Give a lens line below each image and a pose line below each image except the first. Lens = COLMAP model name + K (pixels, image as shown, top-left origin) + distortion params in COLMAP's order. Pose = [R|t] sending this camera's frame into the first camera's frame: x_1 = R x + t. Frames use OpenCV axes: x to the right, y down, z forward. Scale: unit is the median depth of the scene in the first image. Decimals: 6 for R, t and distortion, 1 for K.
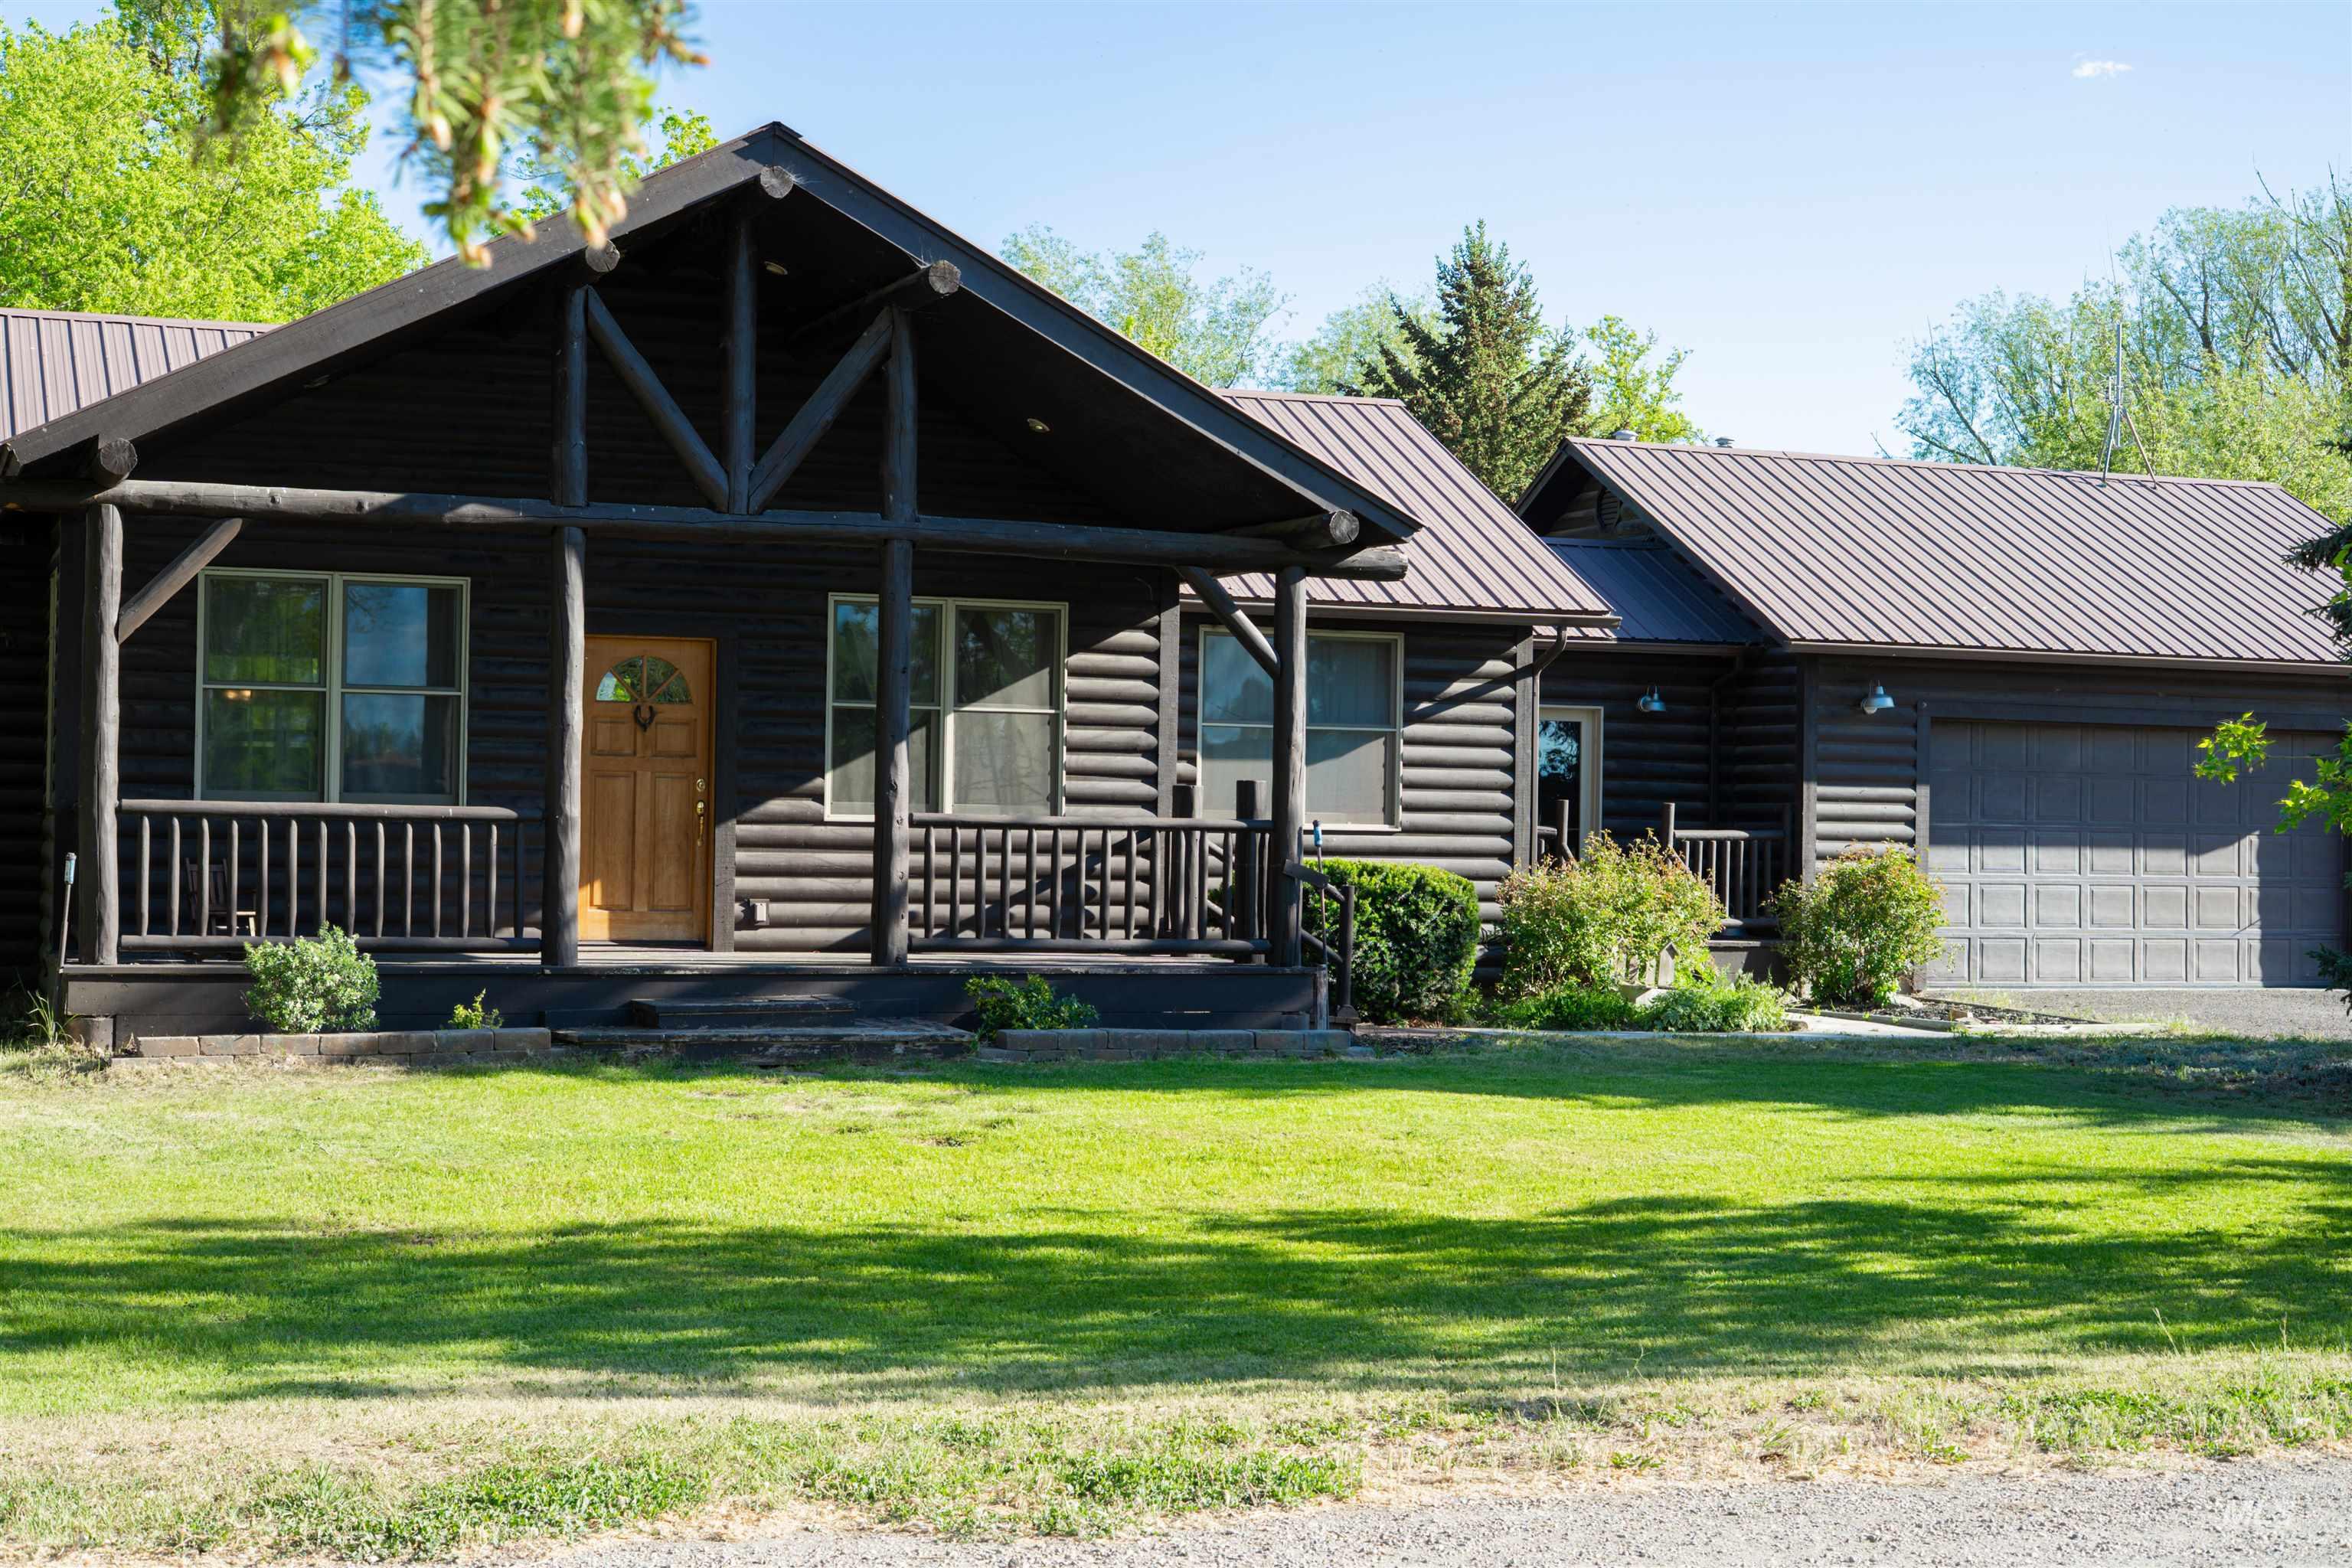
lens RADIAL K [[3216.4, 0, 1176.0], [0, 3216.4, 784.0], [0, 0, 1]] dist [-0.015808, -0.001532]
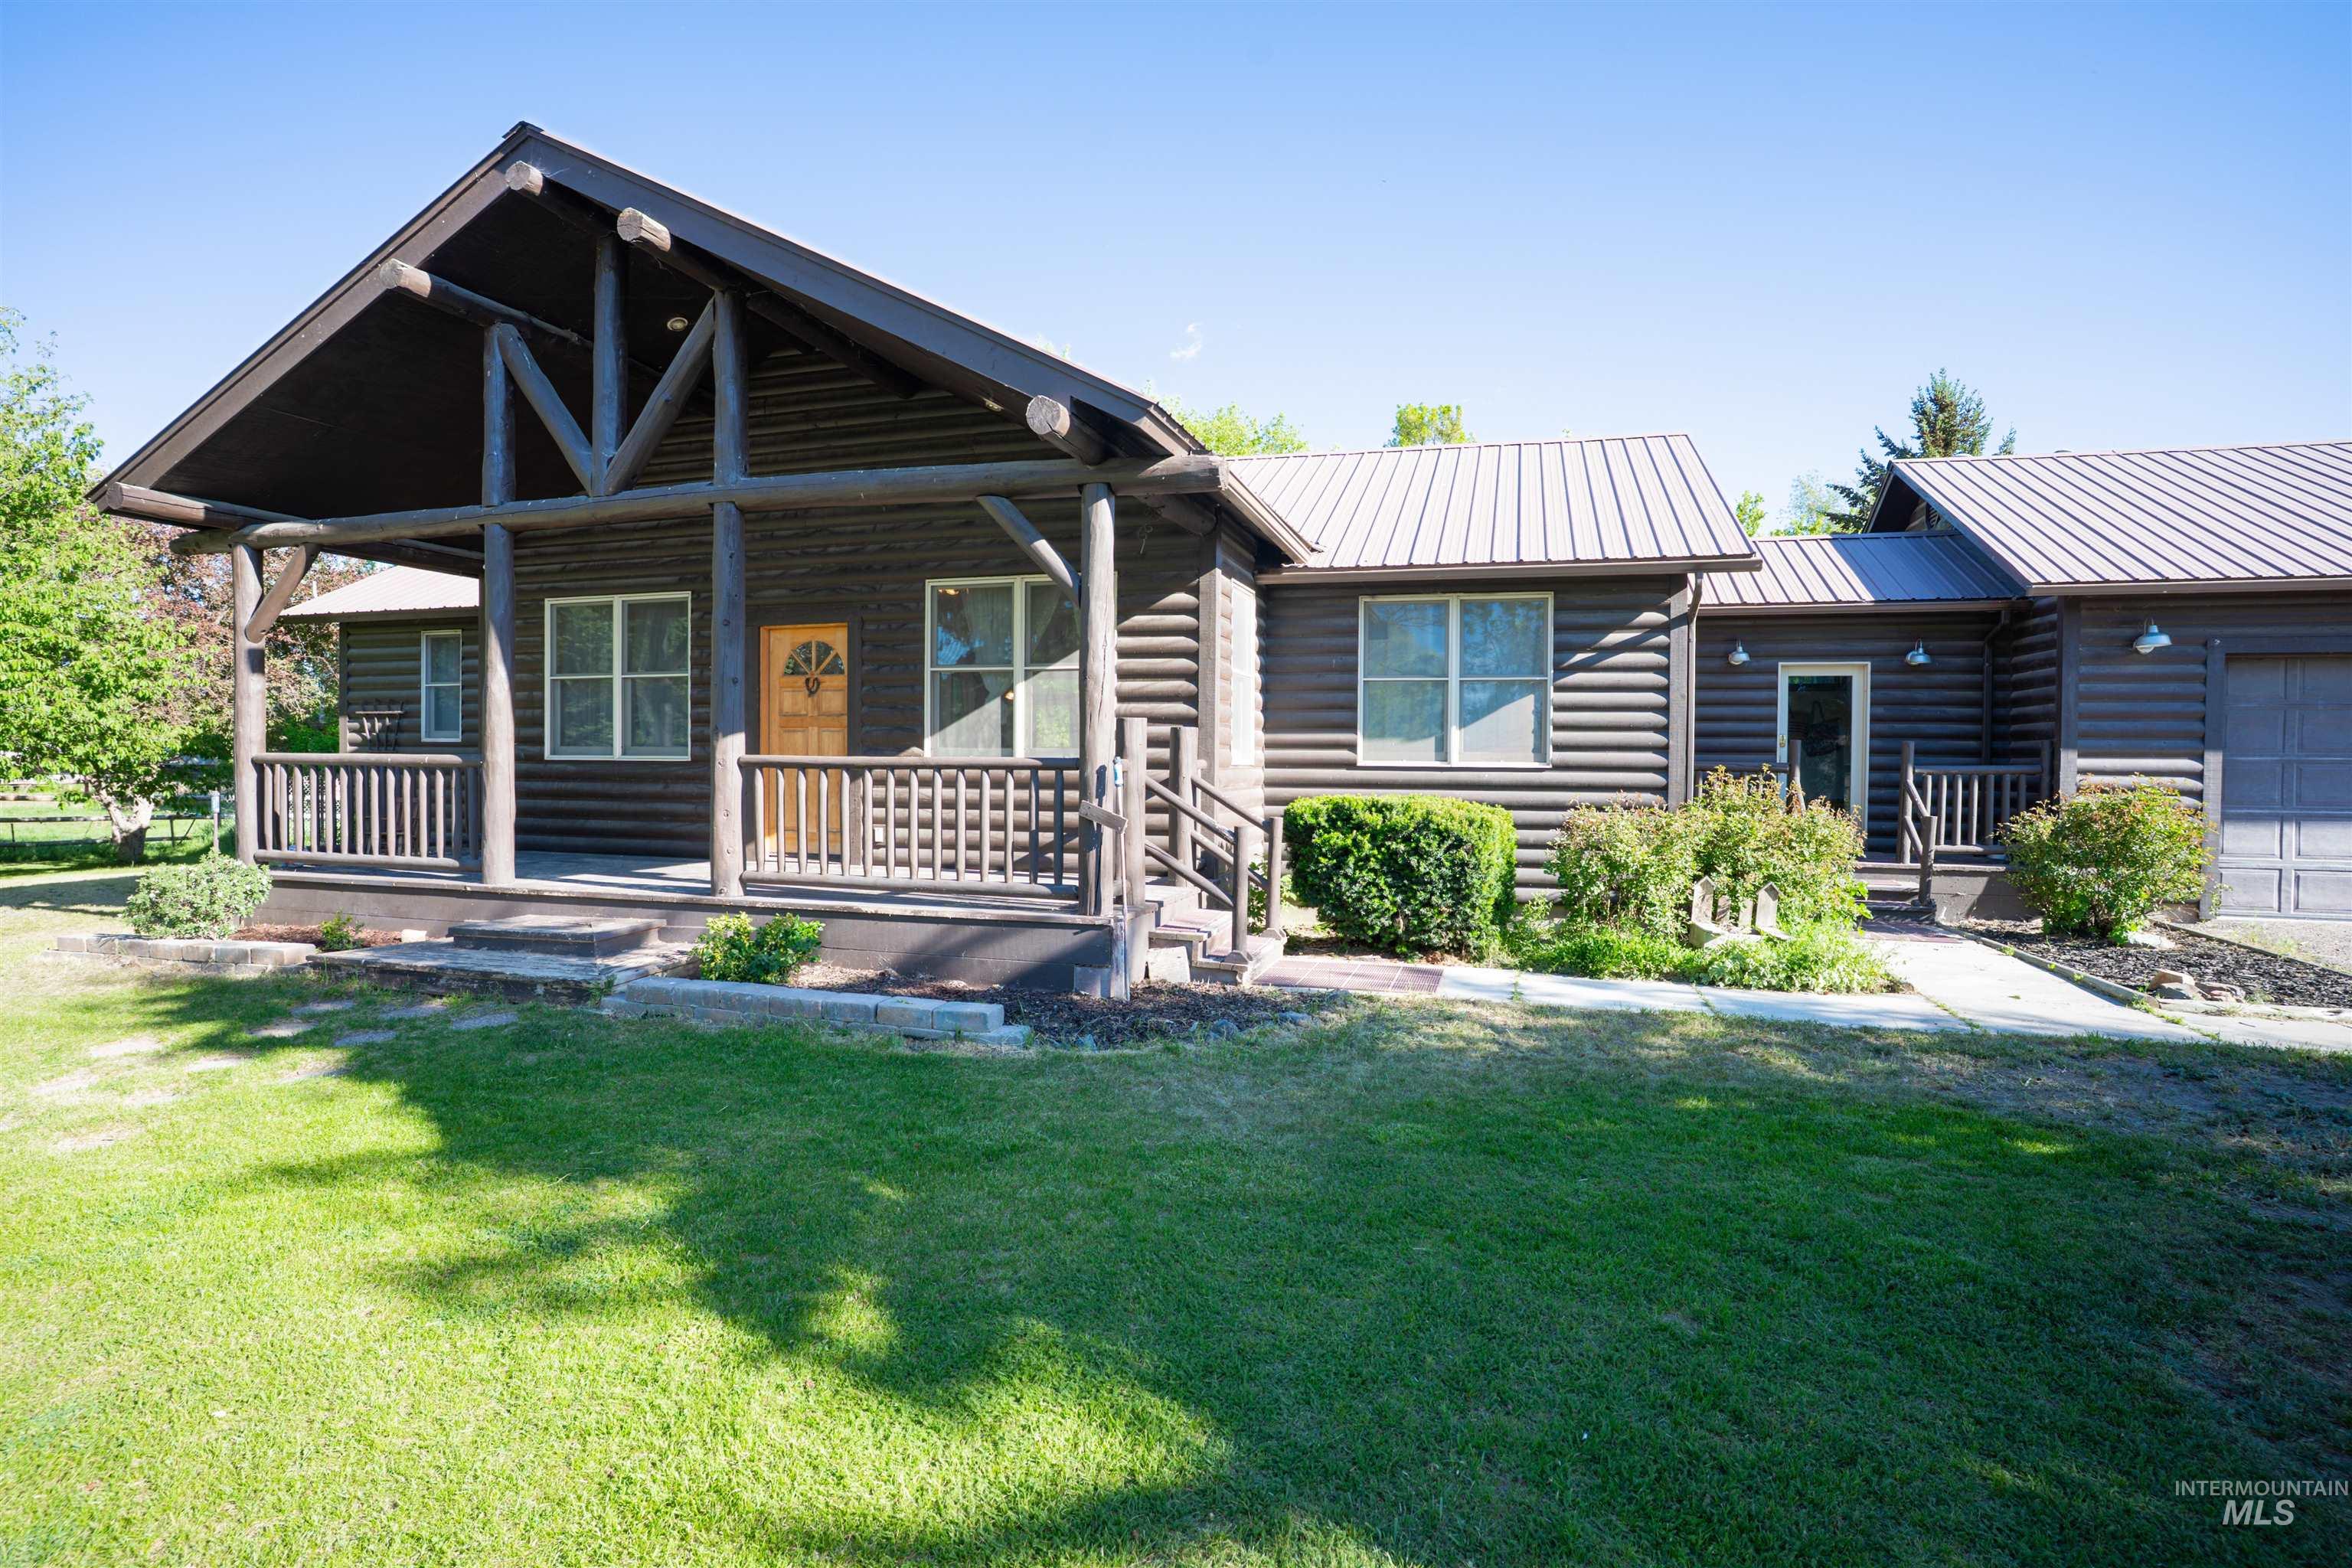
lens RADIAL K [[1170.2, 0, 1176.0], [0, 1170.2, 784.0], [0, 0, 1]] dist [-0.079497, 0.036744]
pose [[0.807326, 0.001488, -0.590104, 0.203450], [0.014321, 0.999653, 0.022113, 0.009316], [0.589932, -0.026304, 0.807024, 0.594189]]
